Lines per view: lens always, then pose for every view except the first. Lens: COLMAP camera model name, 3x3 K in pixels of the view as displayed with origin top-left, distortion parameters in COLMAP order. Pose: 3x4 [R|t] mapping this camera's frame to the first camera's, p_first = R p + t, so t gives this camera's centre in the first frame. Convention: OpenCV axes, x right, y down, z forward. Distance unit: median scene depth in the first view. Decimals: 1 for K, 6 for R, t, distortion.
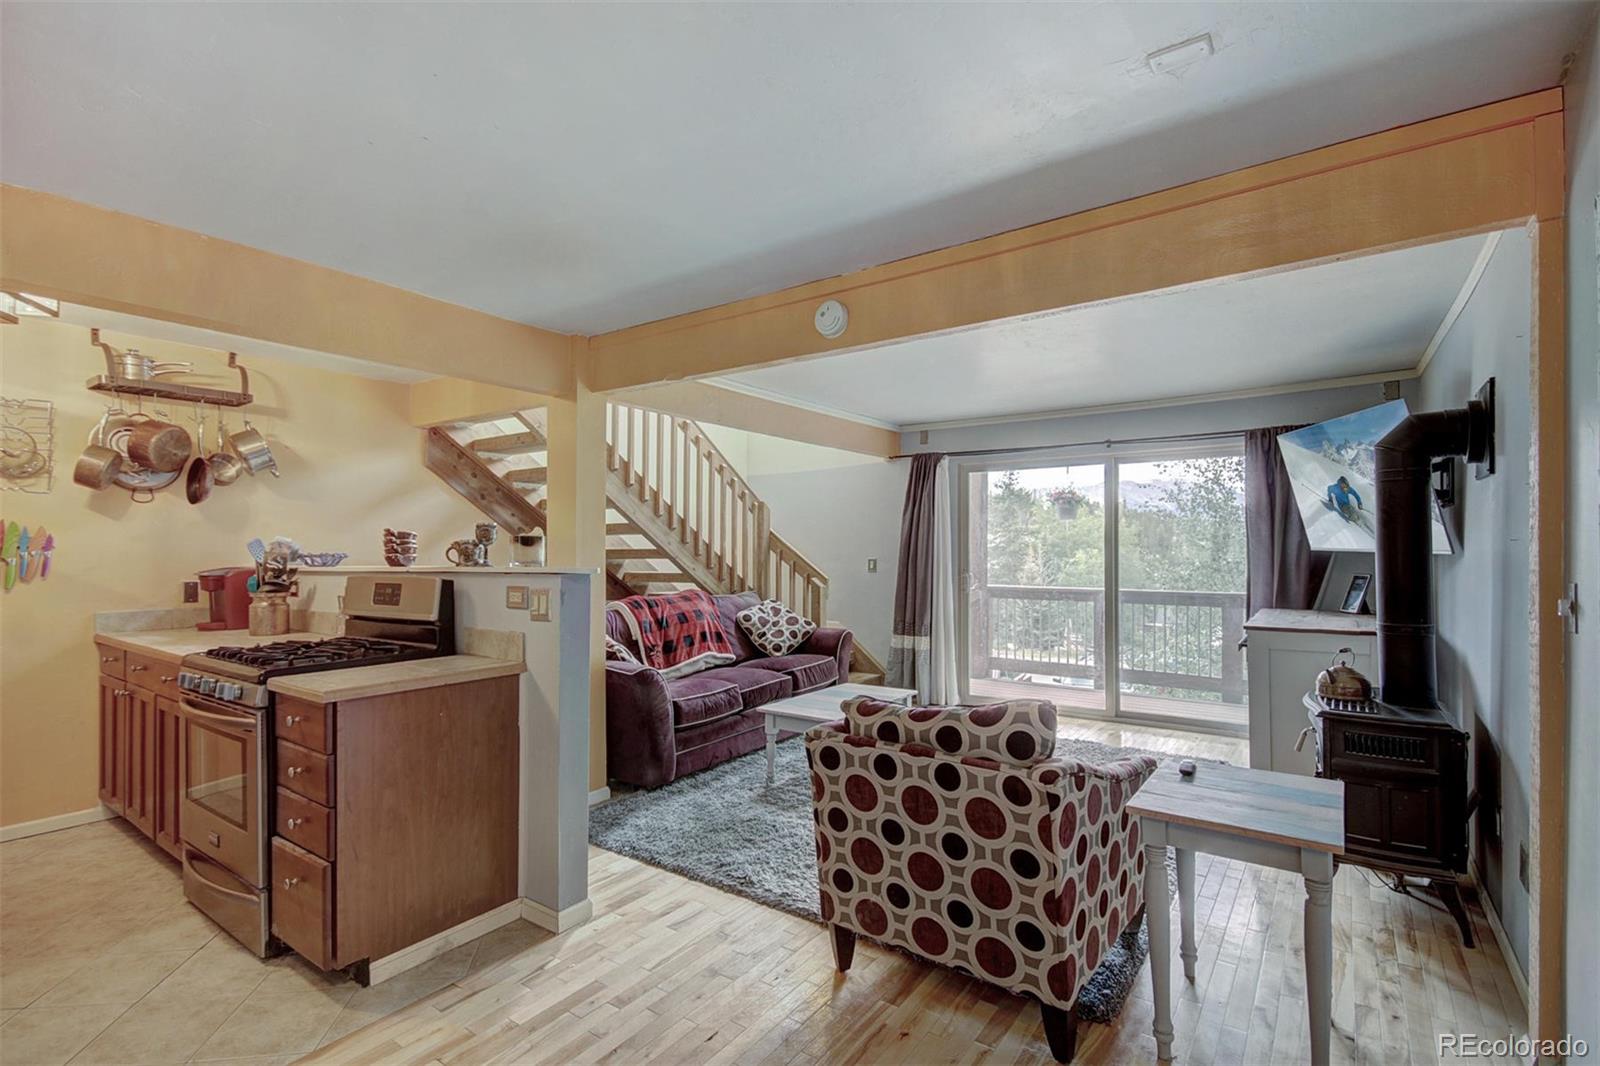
lens RADIAL K [[744.9, 0, 799.8], [0, 744.9, 552.0], [0, 0, 1]] dist [-0.002988, -0.000448]
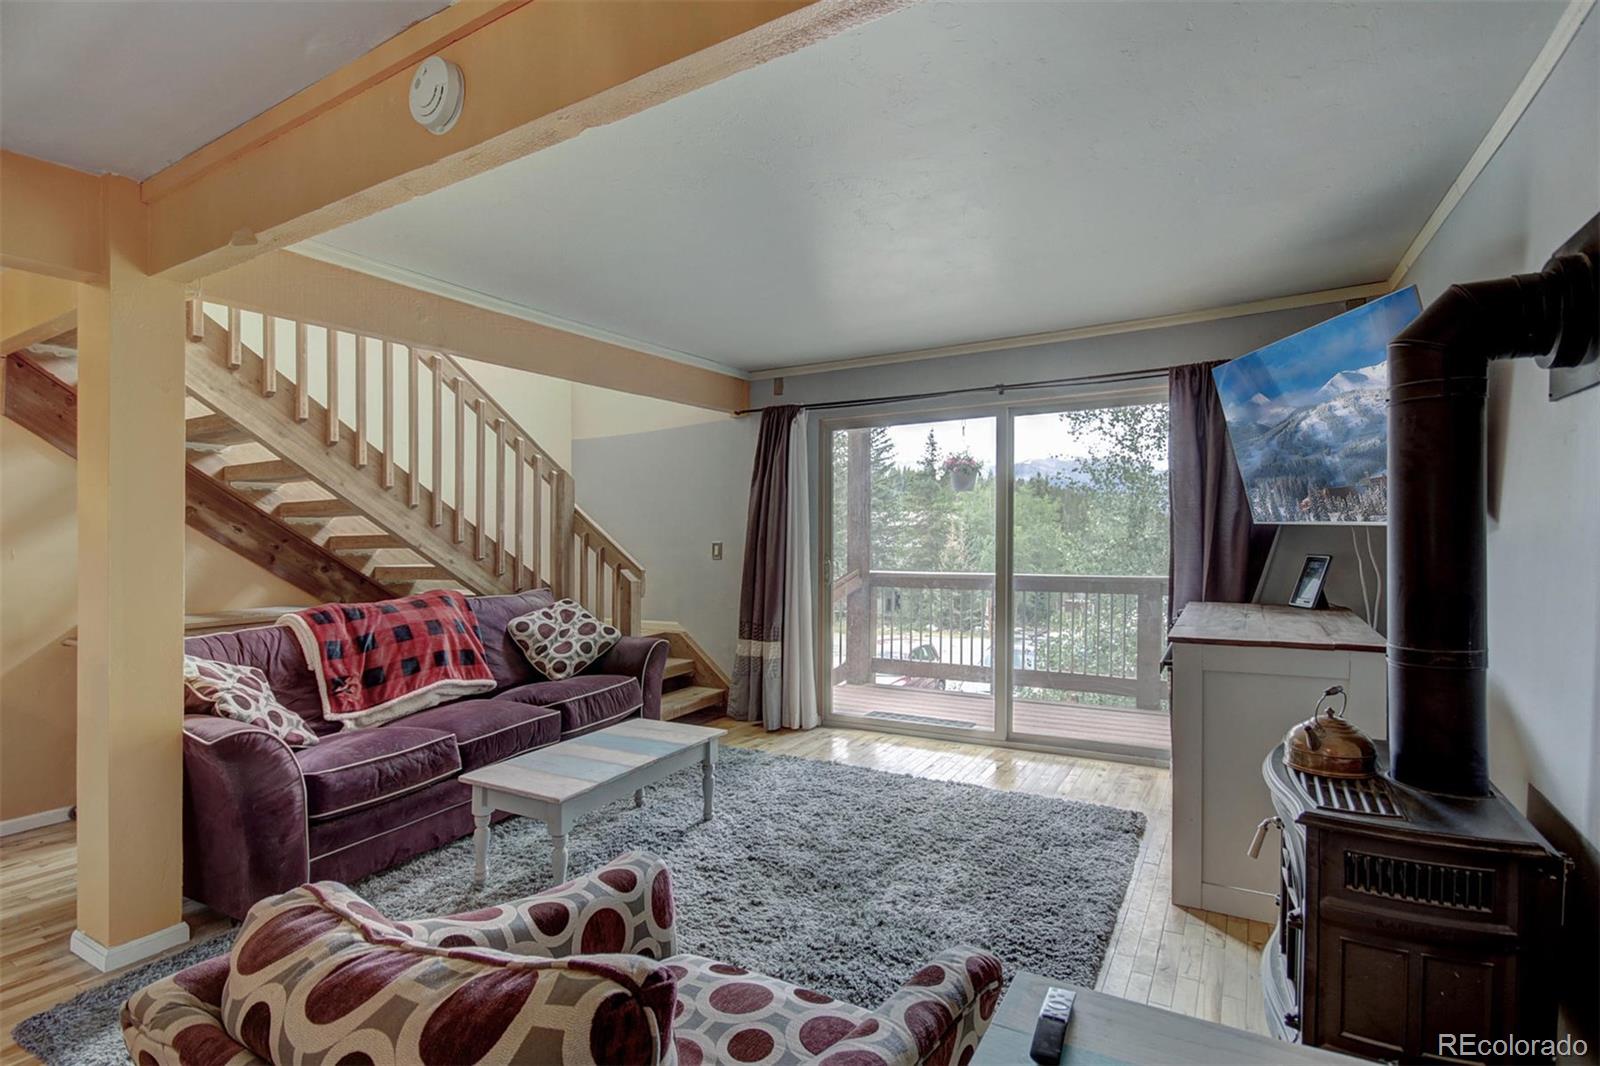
lens RADIAL K [[780.3, 0, 795.9], [0, 780.3, 584.9], [0, 0, 1]] dist [0.004440, 0.000939]
pose [[0.994606, -0.021415, 0.101485, 0.122803], [0.014667, 0.997660, 0.066784, -0.000083], [-0.102678, -0.064936, 0.992593, 0.215603]]
